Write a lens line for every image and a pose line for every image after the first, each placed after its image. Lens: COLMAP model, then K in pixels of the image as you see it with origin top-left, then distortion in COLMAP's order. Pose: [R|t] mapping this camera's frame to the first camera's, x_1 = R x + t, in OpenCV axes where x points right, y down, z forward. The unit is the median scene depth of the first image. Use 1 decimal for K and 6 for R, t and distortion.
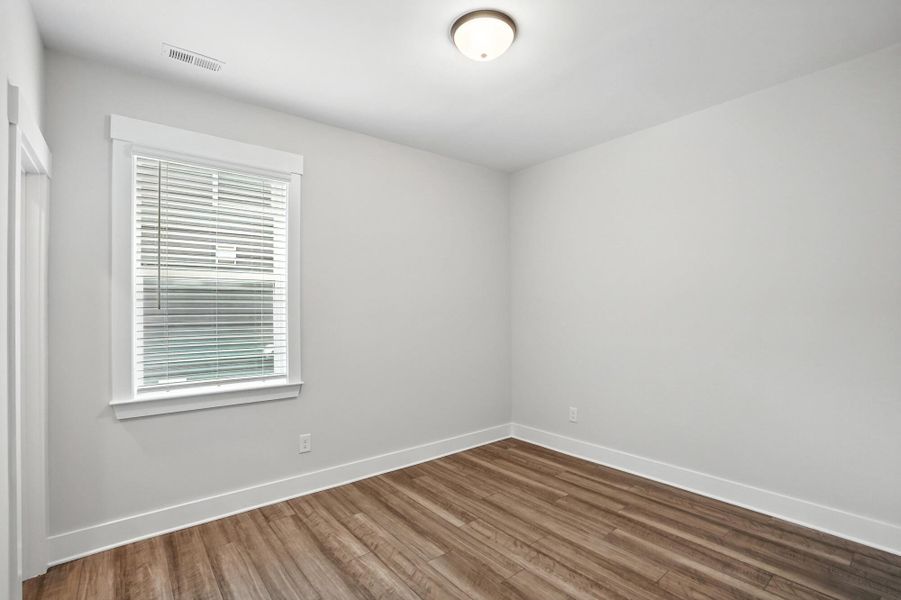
lens RADIAL K [[421.2, 0, 459.6], [0, 421.2, 302.7], [0, 0, 1]] dist [-0.037822, 0.014226]
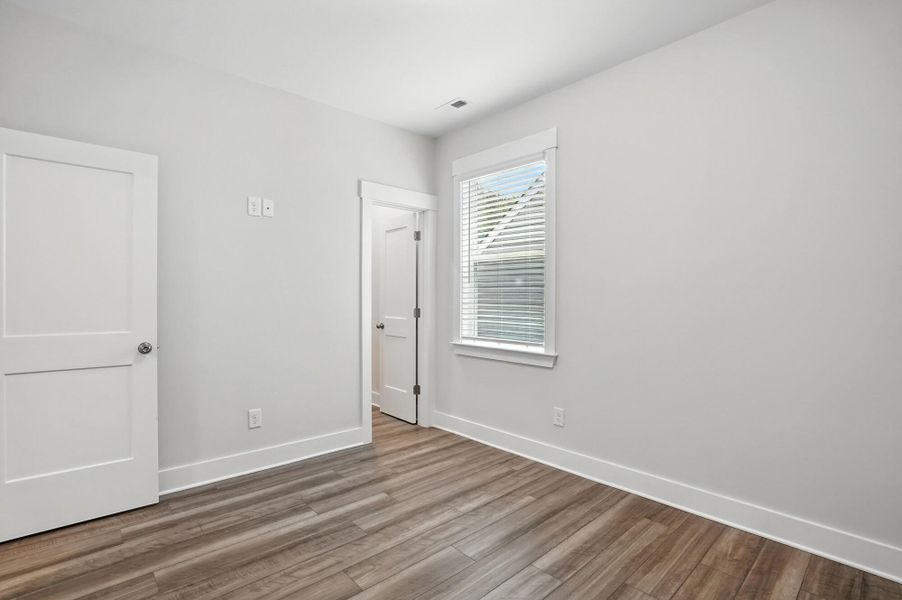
lens RADIAL K [[421.7, 0, 434.0], [0, 421.7, 297.1], [0, 0, 1]] dist [-0.037822, 0.014226]
pose [[0.051519, 0.008535, -0.998636, 0.673655], [0.012206, 0.999883, 0.009176, 0.045429], [0.998597, -0.012662, 0.051409, 0.731676]]
